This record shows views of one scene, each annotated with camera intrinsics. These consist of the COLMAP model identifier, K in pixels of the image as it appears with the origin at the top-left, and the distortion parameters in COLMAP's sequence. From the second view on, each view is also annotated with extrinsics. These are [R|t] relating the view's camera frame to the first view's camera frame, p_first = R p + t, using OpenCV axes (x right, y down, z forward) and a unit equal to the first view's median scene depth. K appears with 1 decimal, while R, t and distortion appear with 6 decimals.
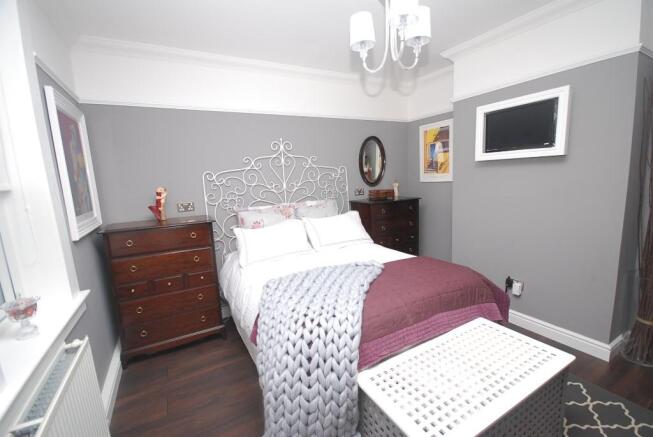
lens RADIAL K [[288.2, 0, 329.8], [0, 288.2, 219.3], [0, 0, 1]] dist [0.010376, -0.008679]
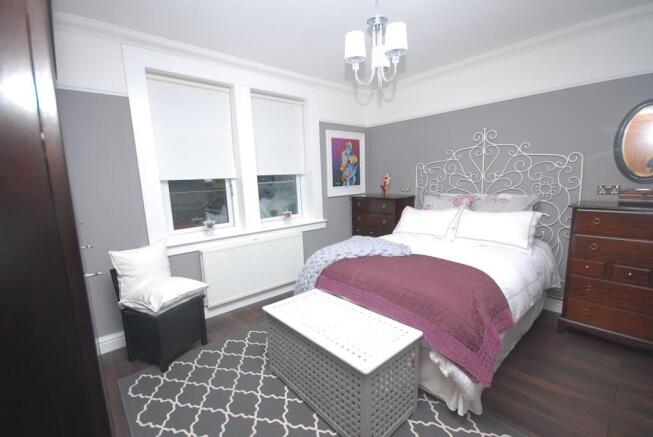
lens RADIAL K [[288.2, 0, 329.8], [0, 288.2, 219.3], [0, 0, 1]] dist [0.010376, -0.008679]
pose [[0.218406, 0.186640, -0.957844, 0.728508], [-0.125115, 0.978795, 0.162194, -0.068105], [0.967804, 0.084416, 0.237126, 0.273672]]
